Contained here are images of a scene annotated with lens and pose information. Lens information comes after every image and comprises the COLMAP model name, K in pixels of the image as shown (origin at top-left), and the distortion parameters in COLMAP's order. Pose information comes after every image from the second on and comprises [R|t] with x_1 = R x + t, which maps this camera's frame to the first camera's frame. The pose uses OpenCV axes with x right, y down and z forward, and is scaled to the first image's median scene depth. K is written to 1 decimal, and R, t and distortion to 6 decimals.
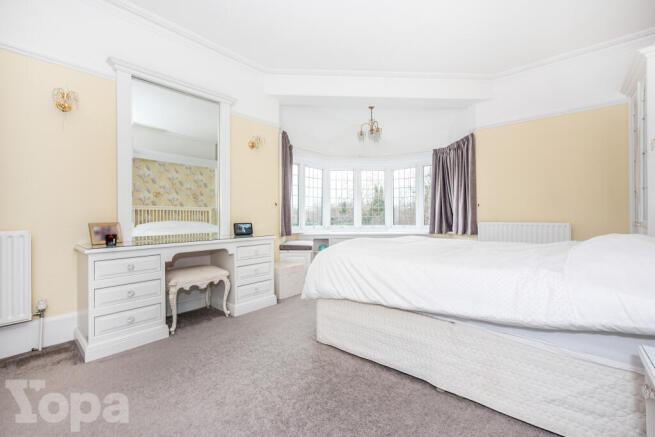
lens RADIAL K [[283.3, 0, 329.2], [0, 283.3, 215.1], [0, 0, 1]] dist [0.001409, 0.001541]
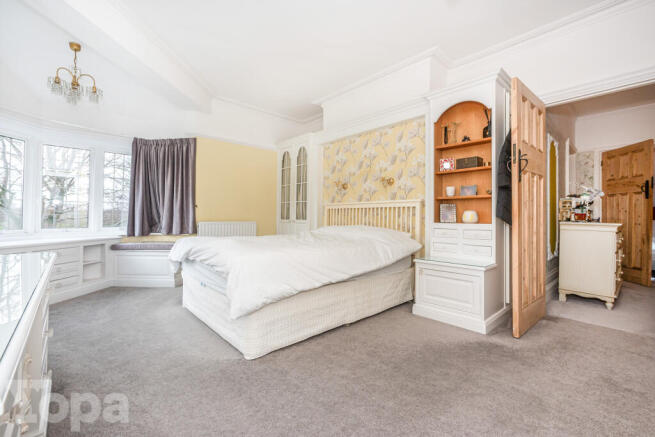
lens RADIAL K [[283.3, 0, 325.0], [0, 283.3, 218.6], [0, 0, 1]] dist [0.001409, 0.001541]
pose [[0.135660, 0.007392, 0.990728, -0.466958], [-0.011030, 0.999921, -0.005950, 0.012460], [-0.990694, -0.010120, 0.135731, 0.360718]]
